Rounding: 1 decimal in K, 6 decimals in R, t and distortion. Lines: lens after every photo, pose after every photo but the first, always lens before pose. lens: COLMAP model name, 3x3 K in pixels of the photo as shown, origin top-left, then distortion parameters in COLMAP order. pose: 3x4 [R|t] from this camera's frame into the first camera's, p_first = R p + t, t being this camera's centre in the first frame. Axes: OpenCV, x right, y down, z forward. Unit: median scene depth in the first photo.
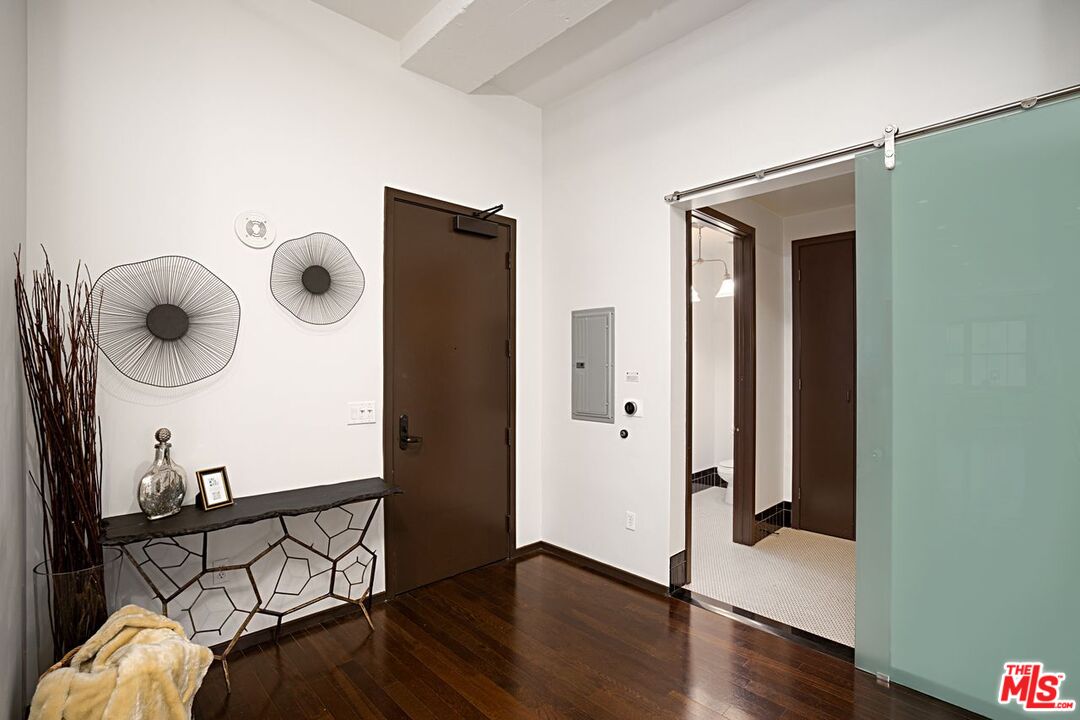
lens RADIAL K [[523.5, 0, 538.9], [0, 523.5, 363.8], [0, 0, 1]] dist [0.000451, 0.000020]
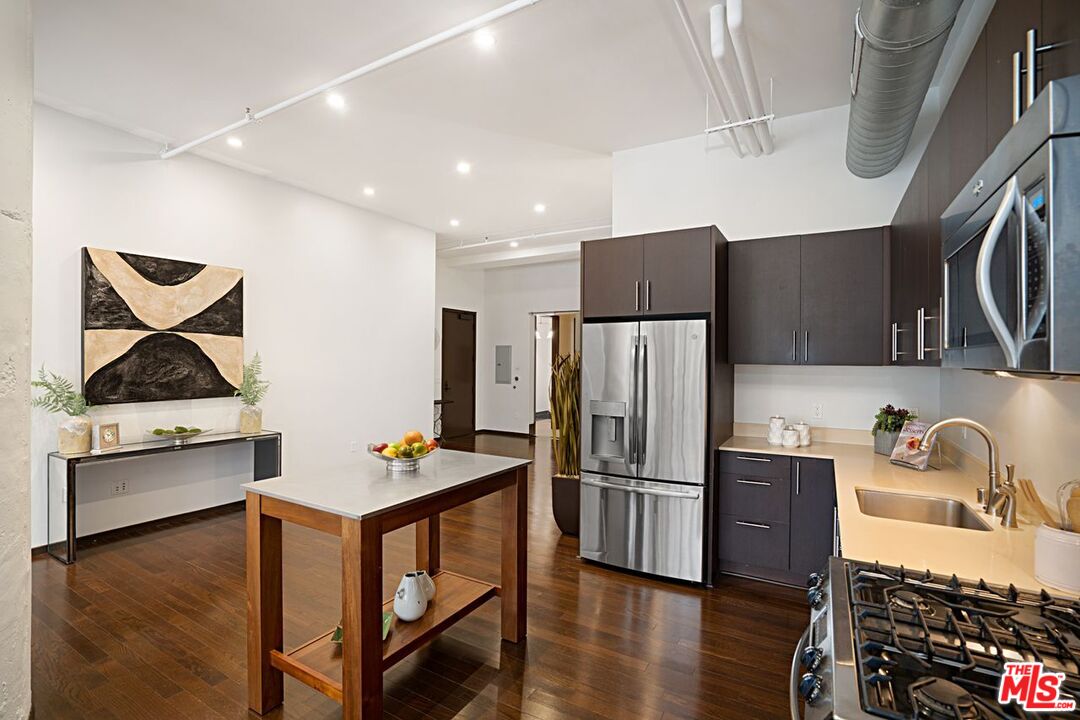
lens RADIAL K [[490.9, 0, 535.8], [0, 490.9, 360.7], [0, 0, 1]] dist [0.002192, 0.000898]
pose [[0.962107, 0.005041, 0.272627, -0.467929], [-0.003339, 0.999972, -0.006708, -0.000812], [-0.272653, 0.005543, 0.962096, -1.672682]]
